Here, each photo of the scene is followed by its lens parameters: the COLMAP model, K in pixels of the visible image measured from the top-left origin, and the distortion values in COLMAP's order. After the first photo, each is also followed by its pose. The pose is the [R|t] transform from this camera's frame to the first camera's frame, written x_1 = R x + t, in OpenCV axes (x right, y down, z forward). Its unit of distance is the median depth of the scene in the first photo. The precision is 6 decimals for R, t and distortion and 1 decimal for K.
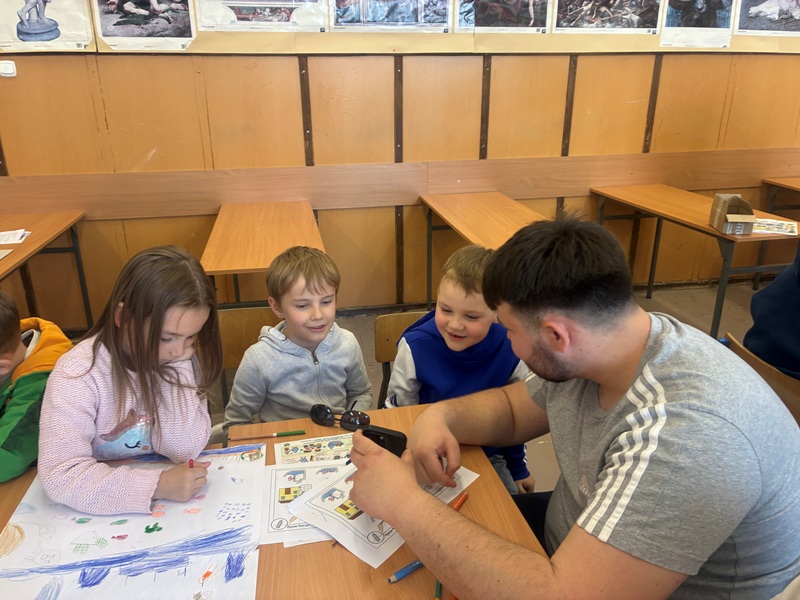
lens RADIAL K [[609.4, 0, 385.7], [0, 609.4, 306.9], [0, 0, 1]] dist [0.057133, -0.067030]
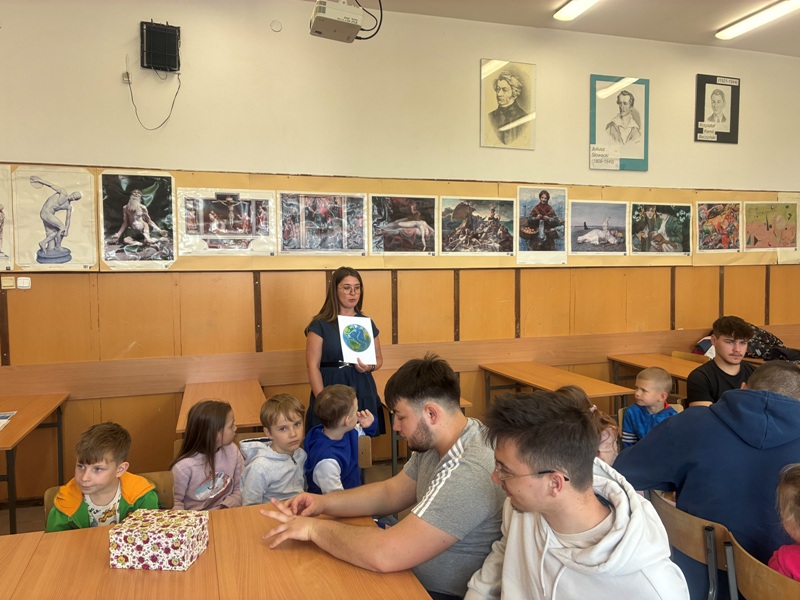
lens RADIAL K [[609.4, 0, 382.2], [0, 609.4, 304.4], [0, 0, 1]] dist [0.057133, -0.067030]
pose [[0.993615, -0.008660, 0.112493, -0.013936], [0.041257, 0.955886, -0.290827, 0.057638], [-0.105012, 0.293612, 0.950139, -0.271562]]
